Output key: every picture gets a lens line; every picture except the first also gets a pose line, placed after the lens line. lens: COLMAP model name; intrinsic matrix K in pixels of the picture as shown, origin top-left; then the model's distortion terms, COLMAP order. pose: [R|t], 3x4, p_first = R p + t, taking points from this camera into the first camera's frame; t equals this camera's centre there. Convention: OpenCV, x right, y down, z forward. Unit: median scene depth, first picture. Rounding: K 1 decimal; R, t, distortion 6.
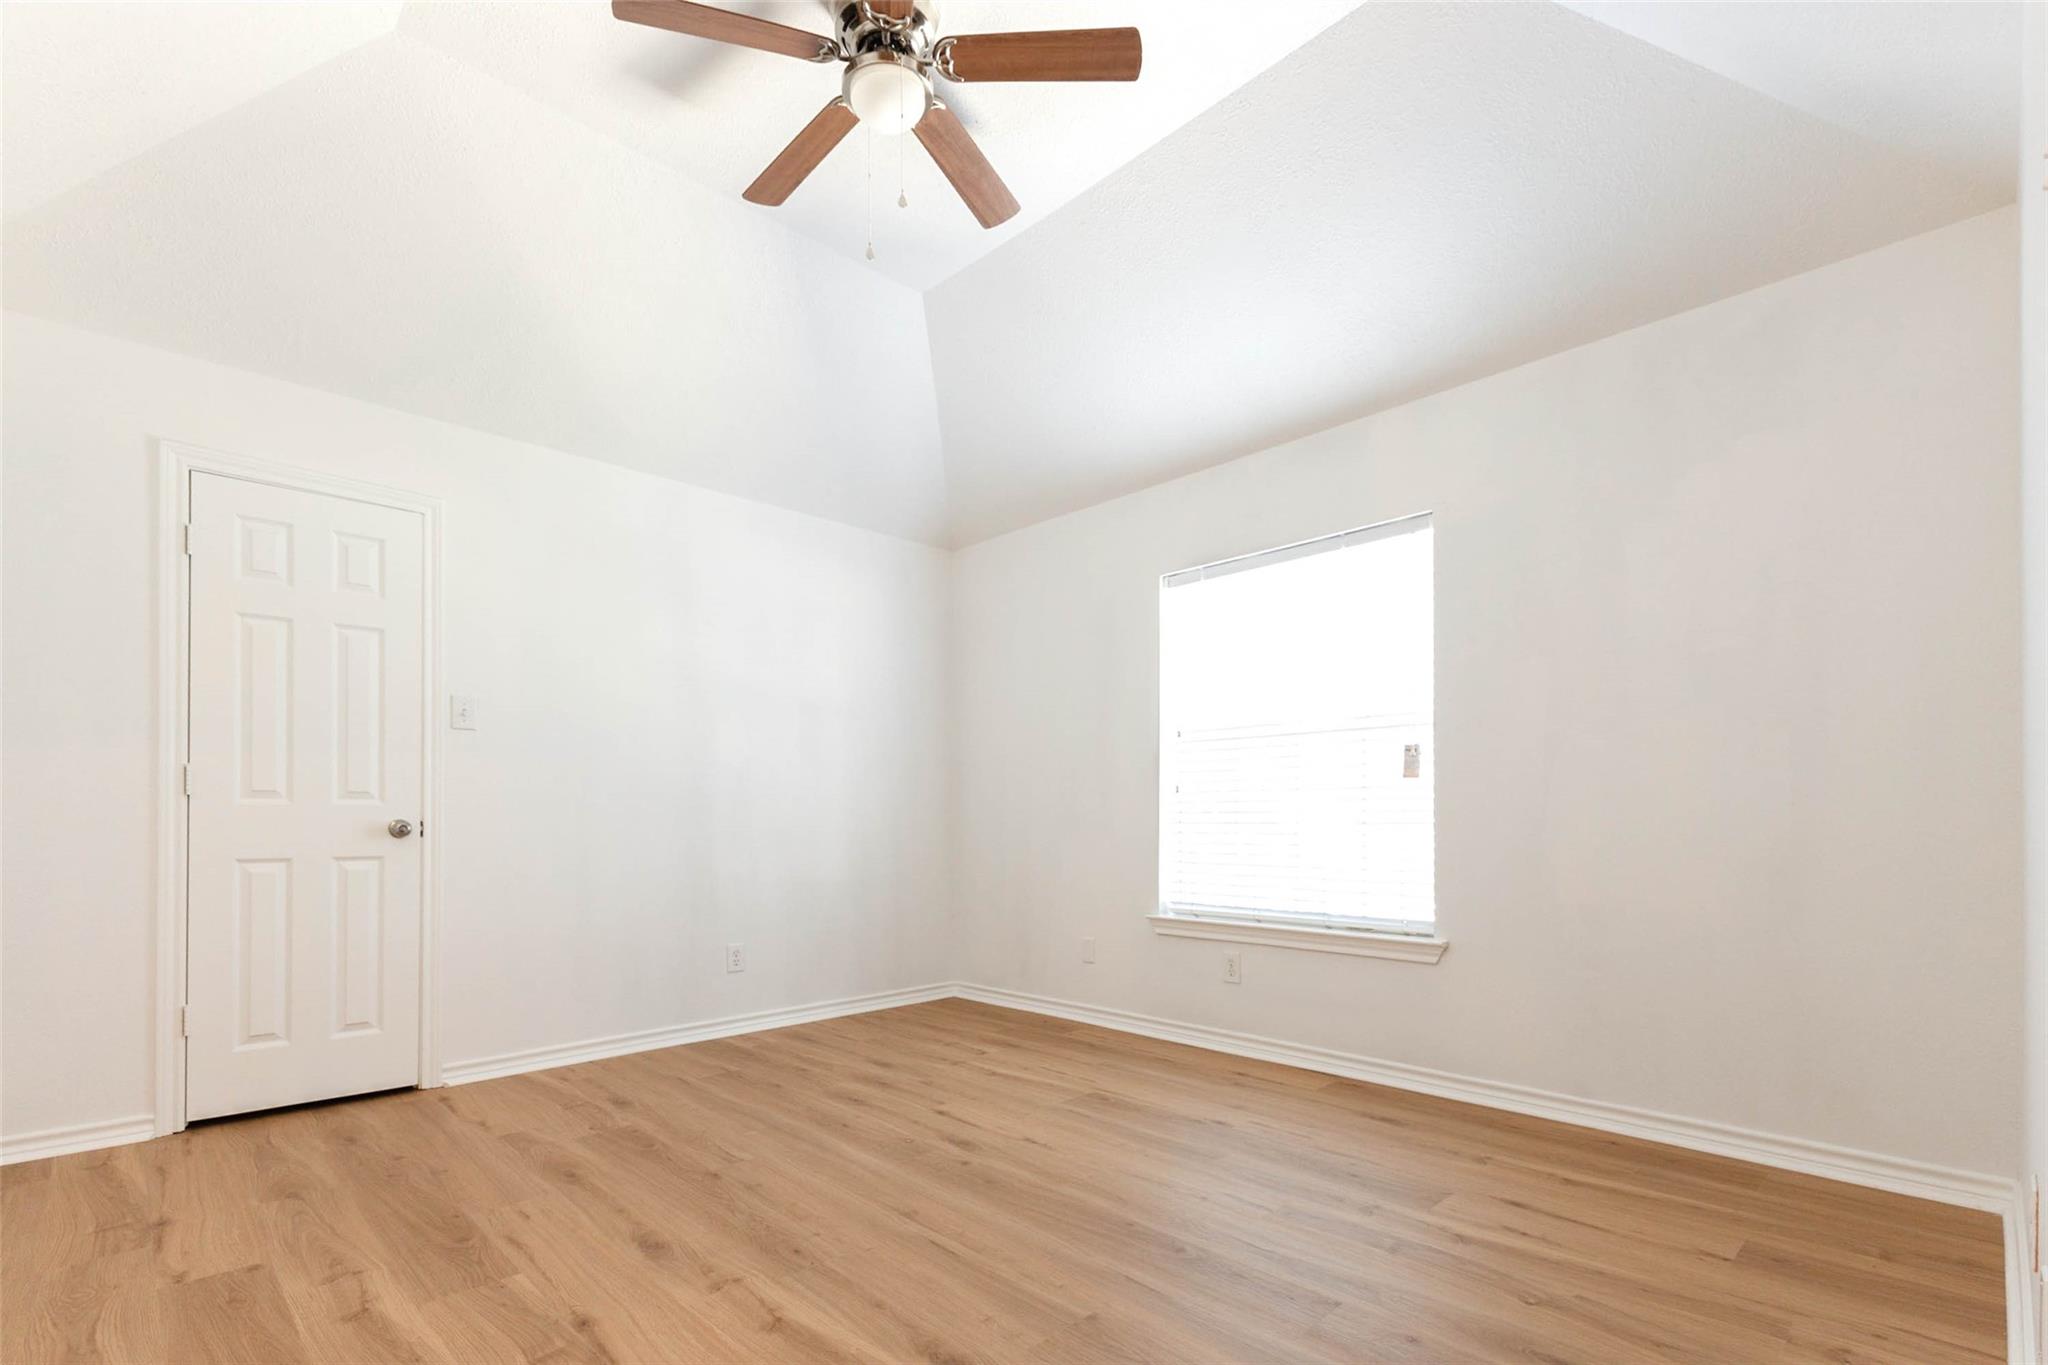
lens RADIAL K [[909.6, 0, 1008.6], [0, 909.6, 817.5], [0, 0, 1]] dist [0.013433, -0.000649]
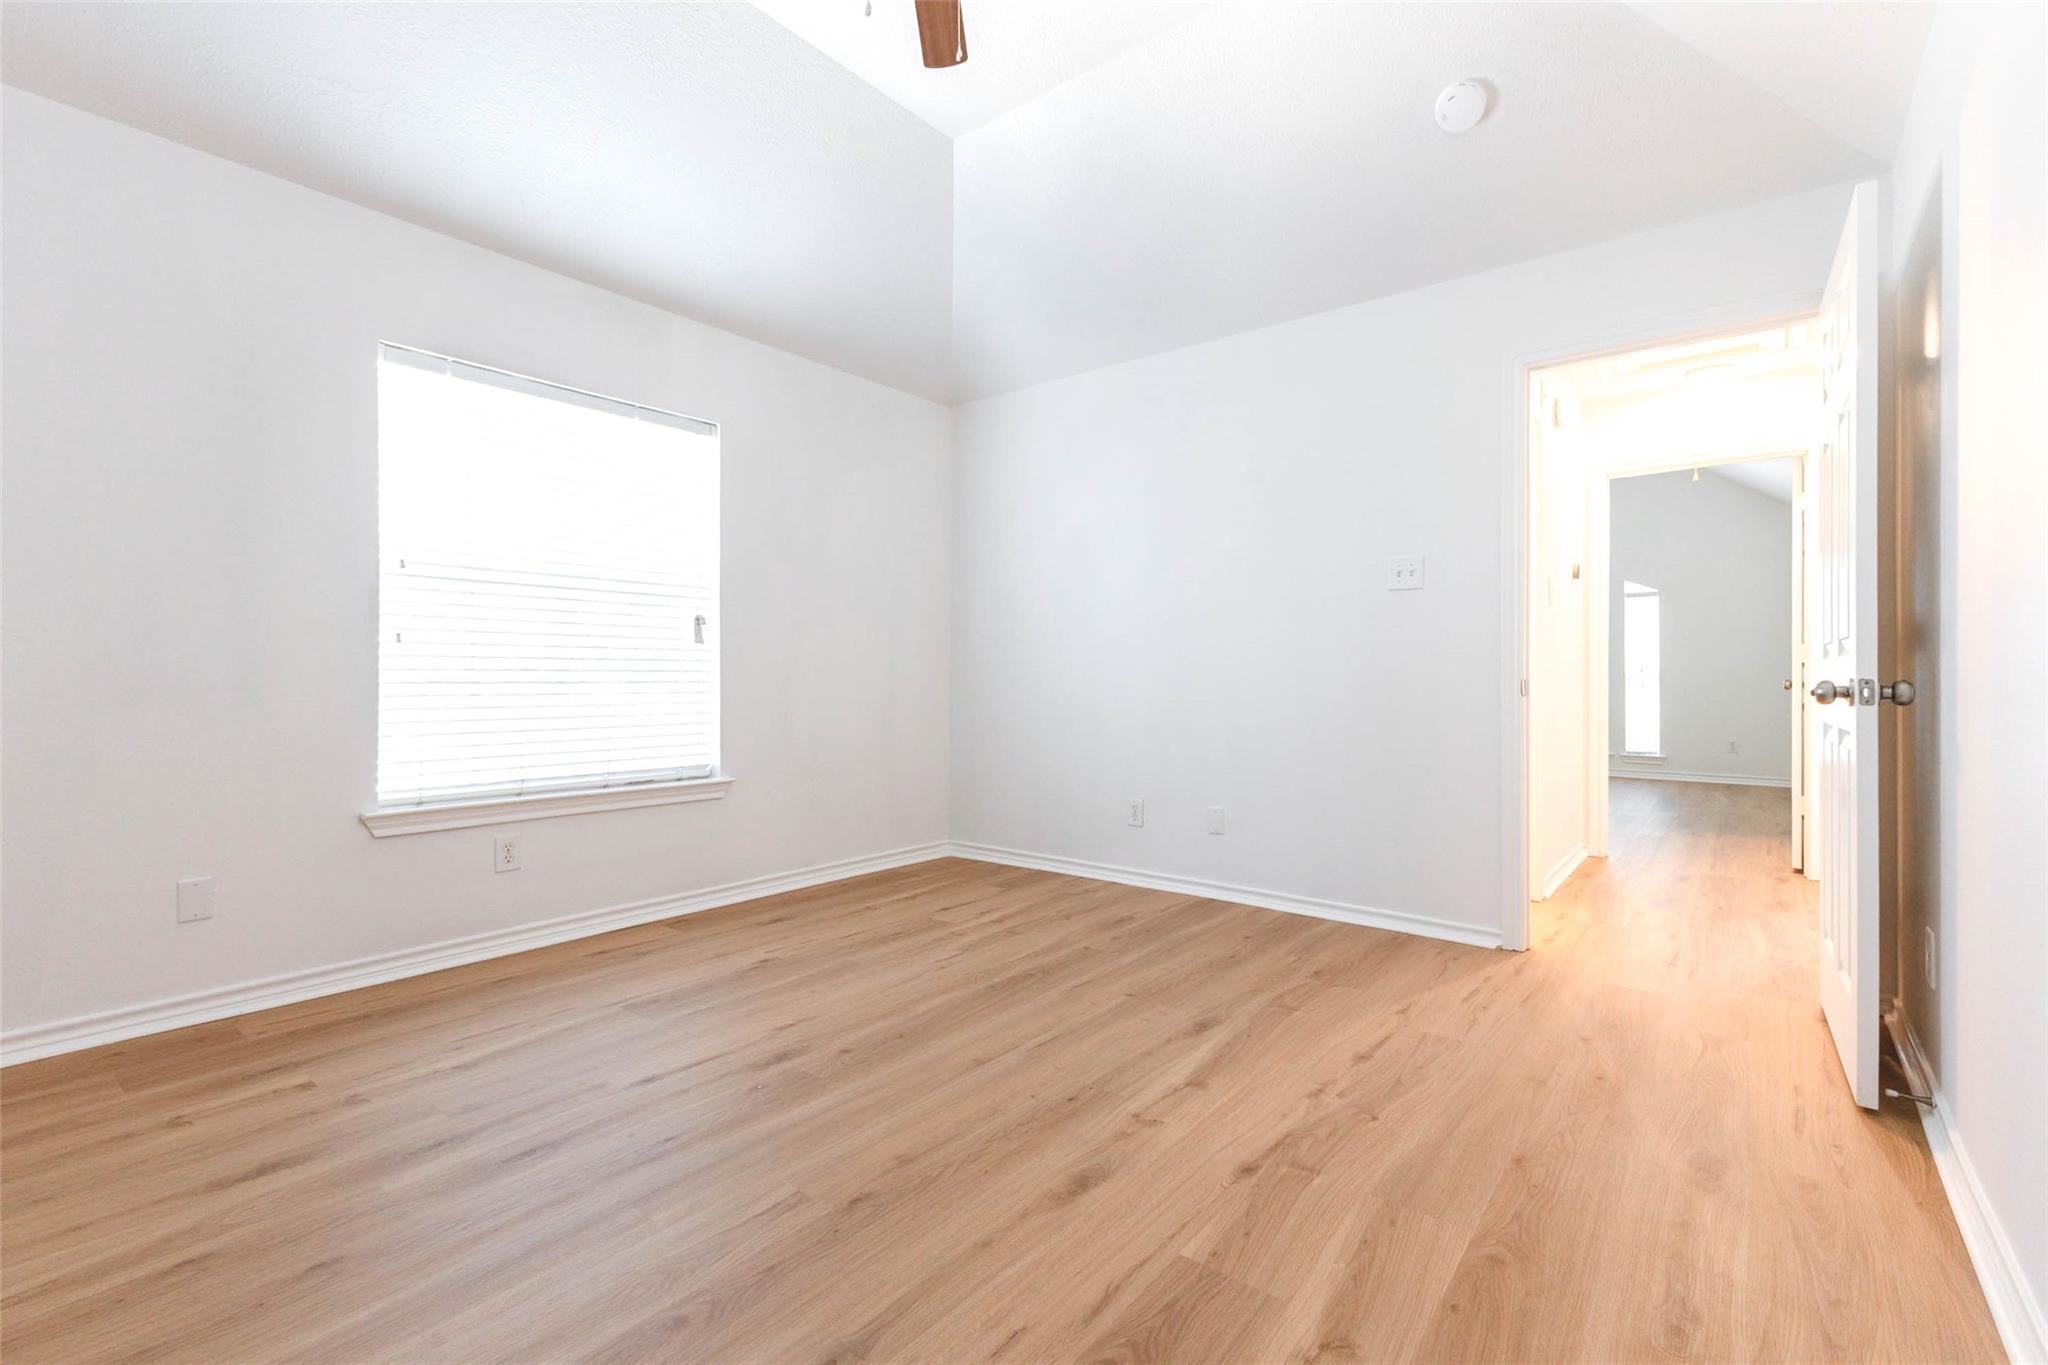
lens RADIAL K [[909.6, 0, 1024.2], [0, 909.6, 679.2], [0, 0, 1]] dist [0.013433, -0.000649]
pose [[-0.121321, 0.003782, 0.992606, -0.896761], [-0.001218, 0.999991, -0.003959, 0.007280], [-0.992613, -0.001689, -0.121315, 0.851491]]
